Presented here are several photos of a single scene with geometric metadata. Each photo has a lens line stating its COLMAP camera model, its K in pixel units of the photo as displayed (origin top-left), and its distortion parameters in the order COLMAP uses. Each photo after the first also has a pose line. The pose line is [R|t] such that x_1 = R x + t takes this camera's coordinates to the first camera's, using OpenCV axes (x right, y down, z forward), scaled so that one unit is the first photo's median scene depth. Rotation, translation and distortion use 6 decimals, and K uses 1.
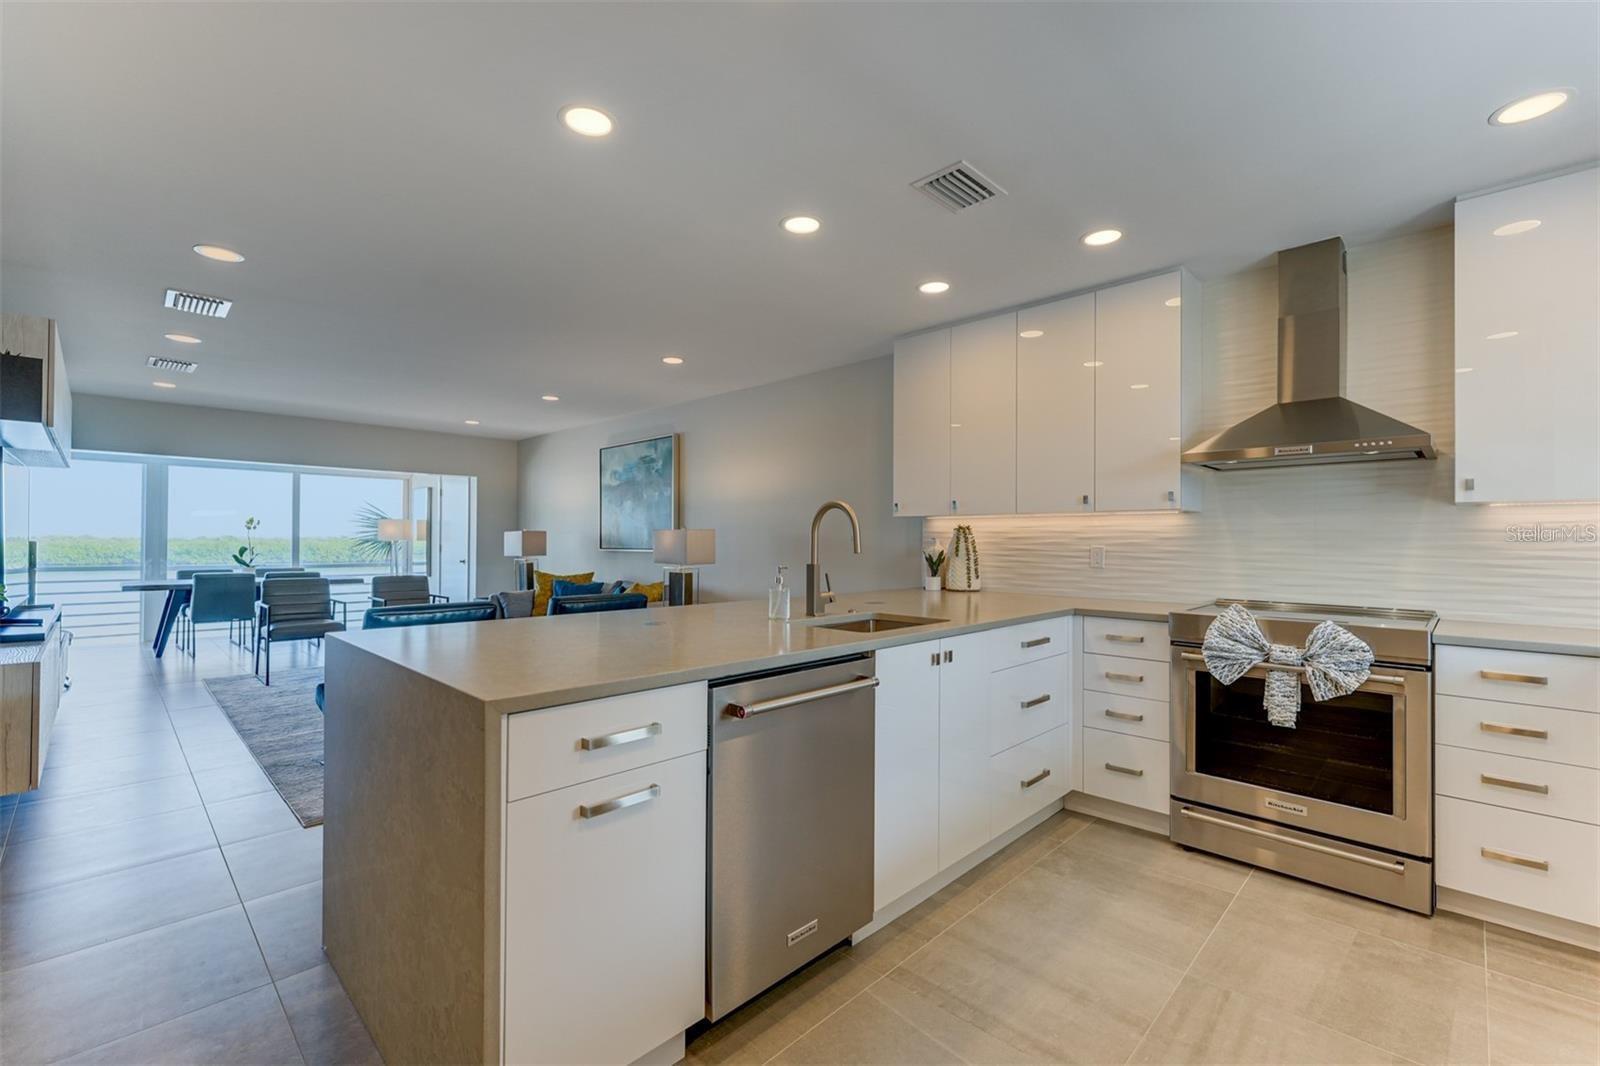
lens RADIAL K [[675.9, 0, 805.6], [0, 675.9, 536.2], [0, 0, 1]] dist [-0.023428, 0.002091]
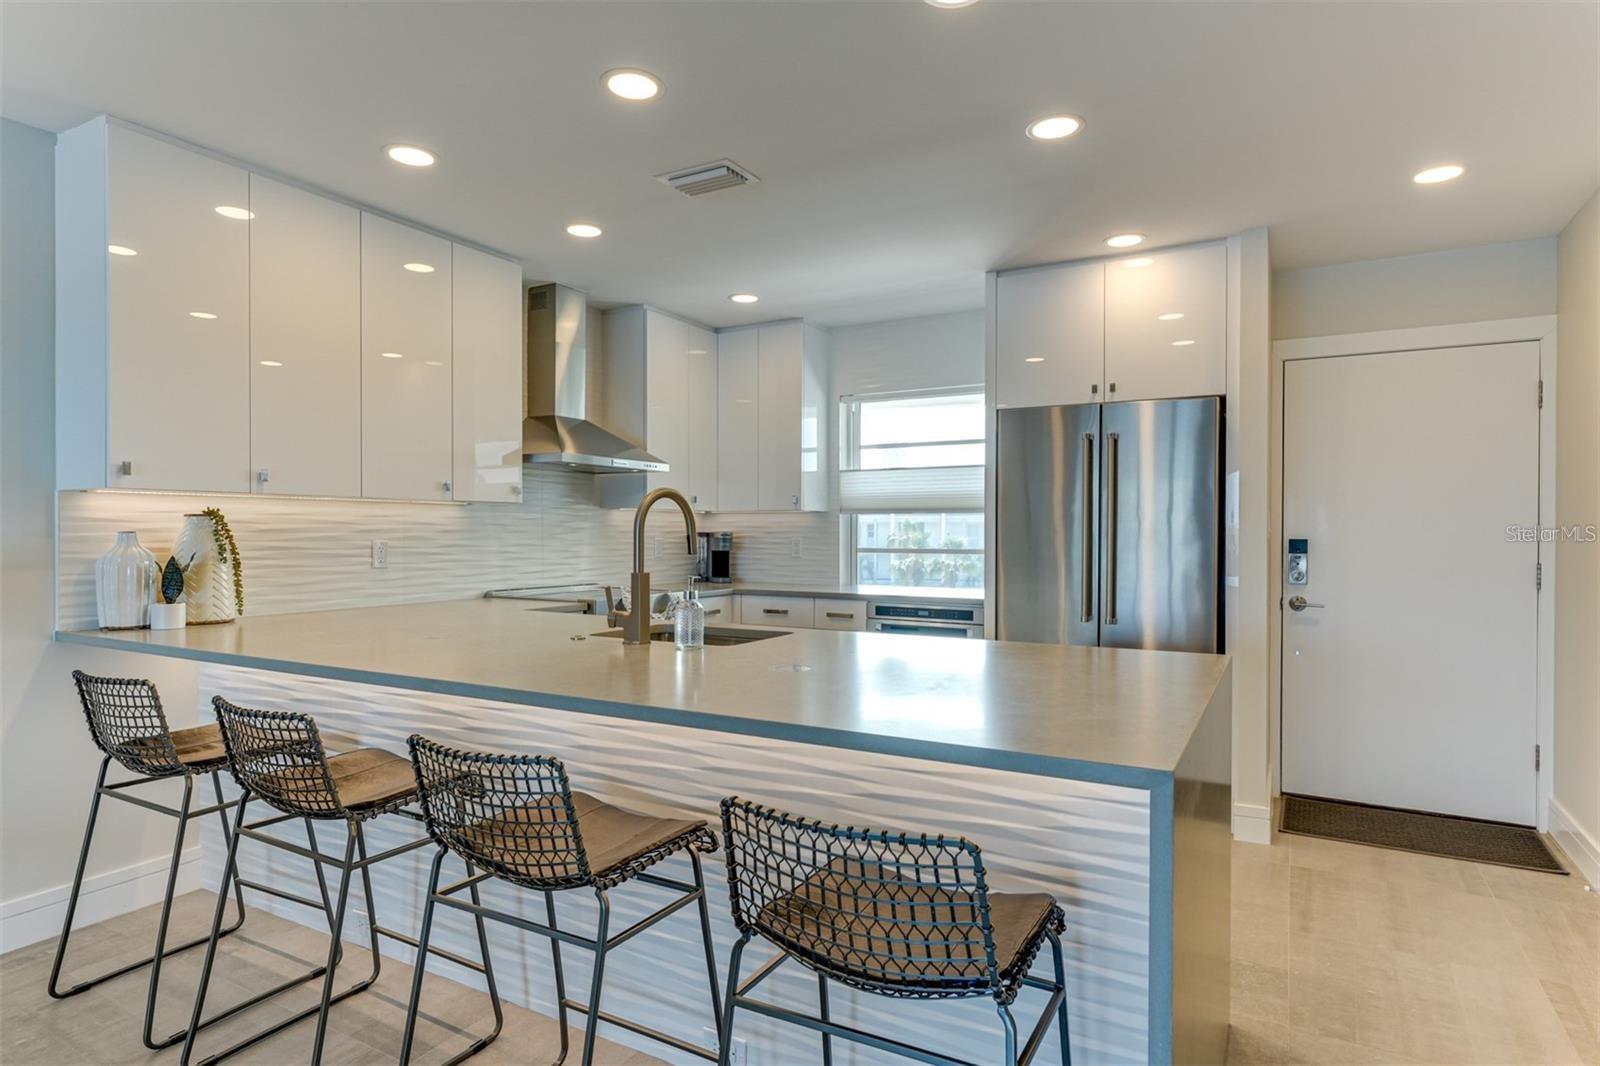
lens RADIAL K [[835.3, 0, 816.7], [0, 835.3, 533.0], [0, 0, 1]] dist [0.004340, -0.001507]
pose [[-0.256896, -0.008517, 0.966402, -0.943692], [-0.012527, 0.999906, 0.005482, -0.009319], [-0.966358, -0.010698, -0.256978, 1.088256]]
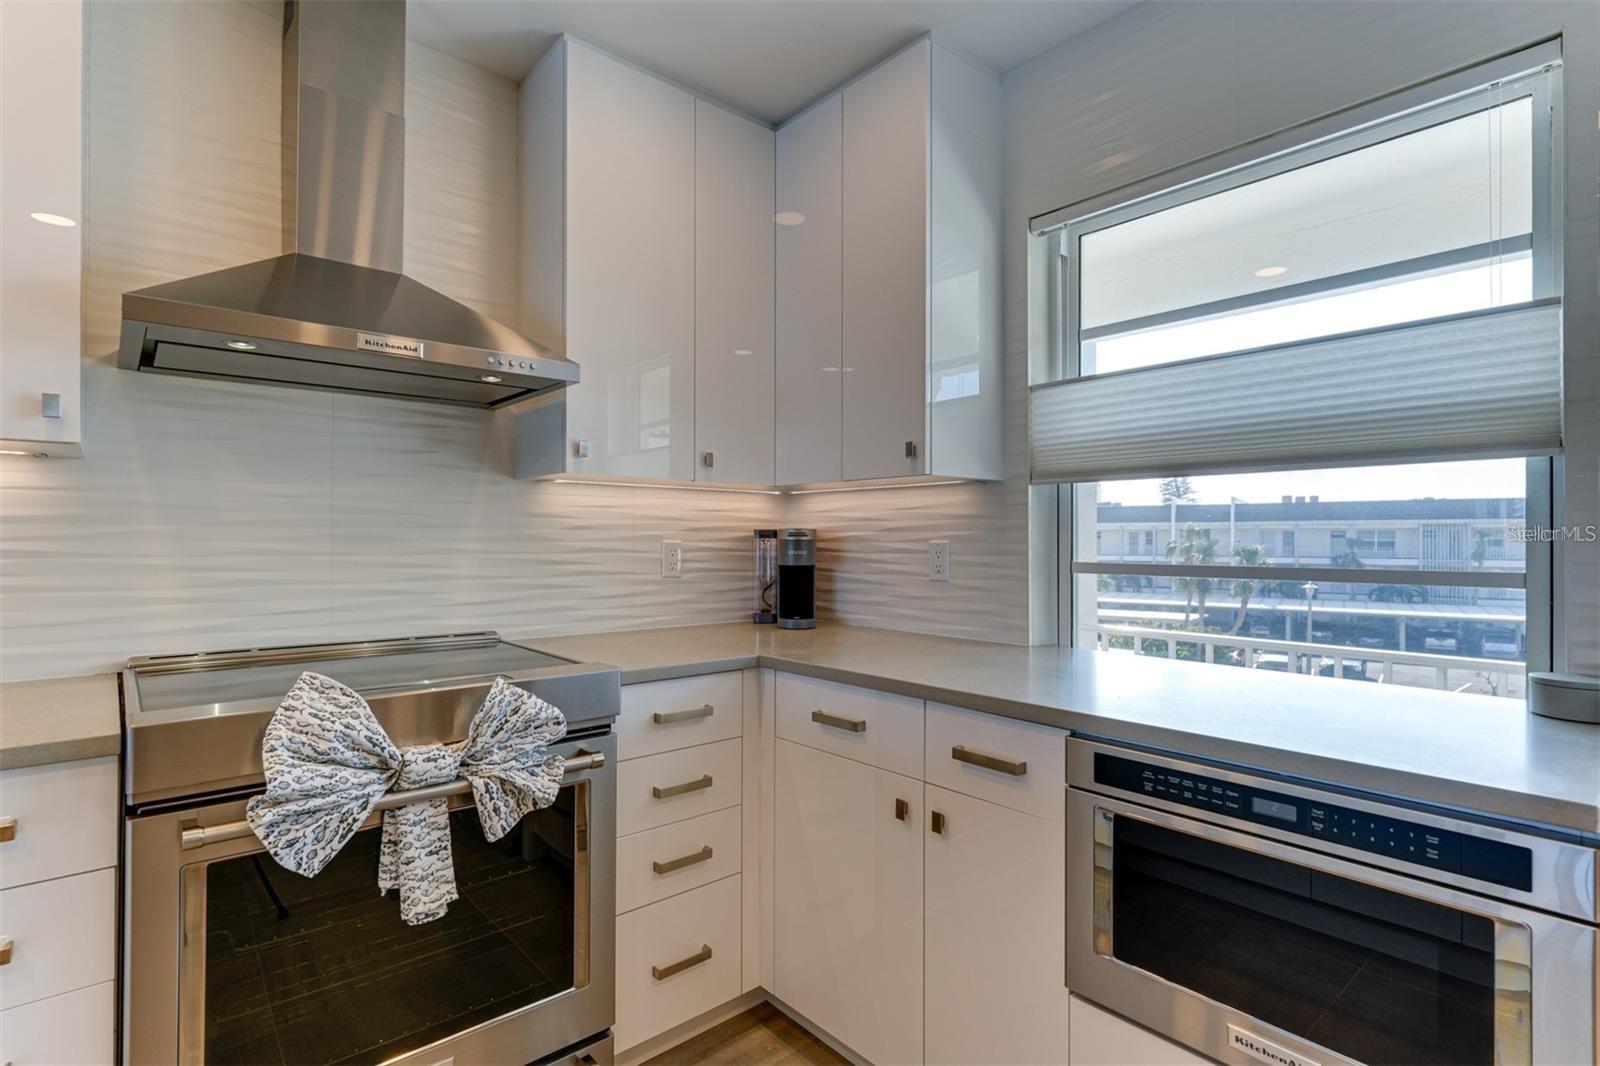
lens RADIAL K [[789.0, 0, 806.8], [0, 789.0, 535.0], [0, 0, 1]] dist [0.001948, 0.001199]
pose [[0.084115, -0.001109, 0.996455, 0.174520], [-0.008965, 0.999958, 0.001869, 0.009649], [-0.996416, -0.009091, 0.084102, 0.666521]]
